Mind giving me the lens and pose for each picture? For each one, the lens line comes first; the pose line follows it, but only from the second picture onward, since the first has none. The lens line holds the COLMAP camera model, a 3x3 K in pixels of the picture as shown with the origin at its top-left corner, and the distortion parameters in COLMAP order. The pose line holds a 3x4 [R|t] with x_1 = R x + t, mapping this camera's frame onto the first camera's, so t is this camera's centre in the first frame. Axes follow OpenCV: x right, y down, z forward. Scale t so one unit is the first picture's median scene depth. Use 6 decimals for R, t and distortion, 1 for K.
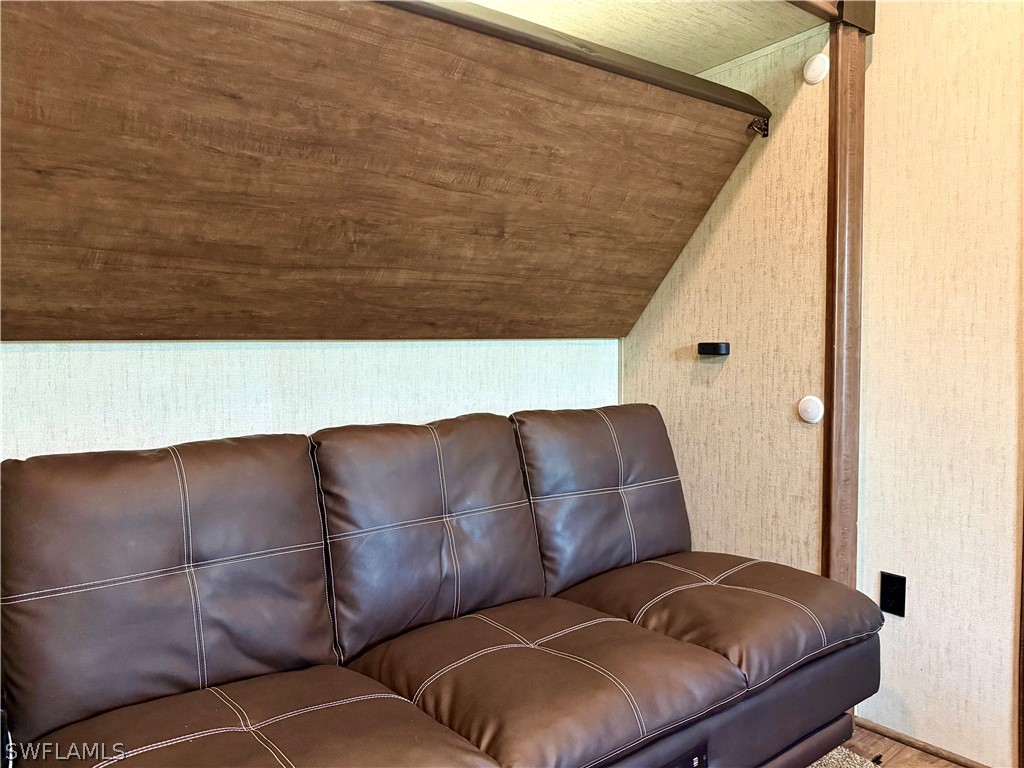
lens RADIAL K [[725.2, 0, 512.0], [0, 725.2, 384.0], [0, 0, 1]] dist [0.016552, -0.027977]
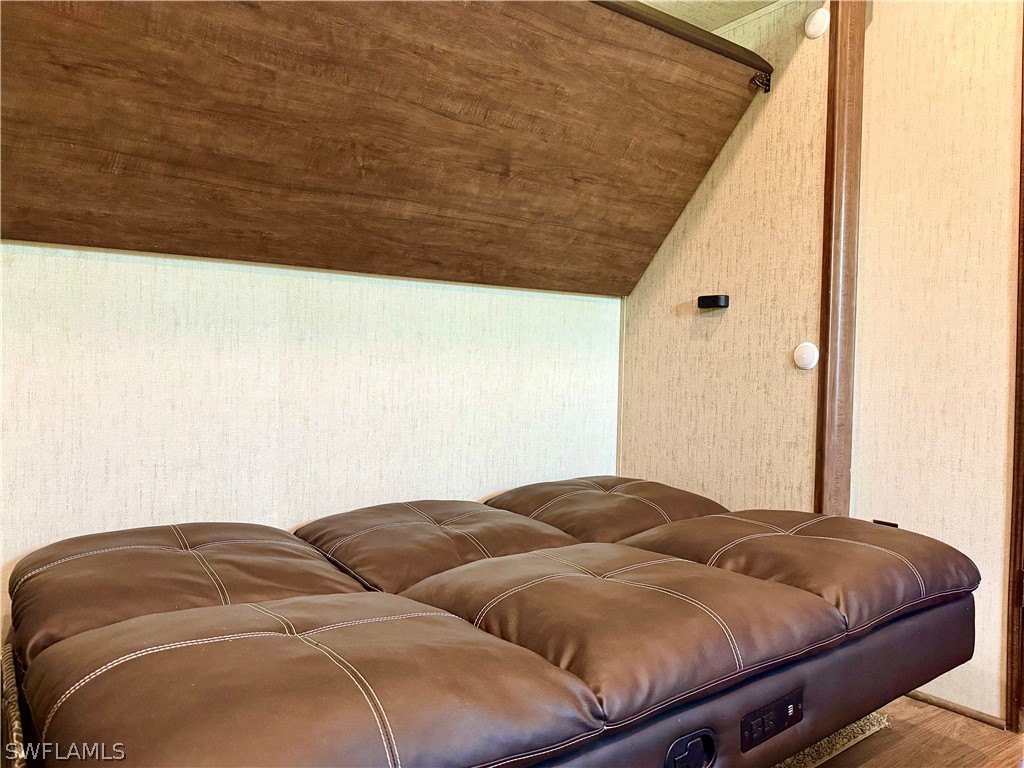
lens RADIAL K [[725.2, 0, 512.0], [0, 725.2, 384.0], [0, 0, 1]] dist [0.016552, -0.027977]
pose [[0.999458, 0.028988, -0.015622, 0.017815], [-0.029376, 0.999251, -0.025179, 0.117966], [0.014881, 0.025624, 0.999561, -0.022424]]
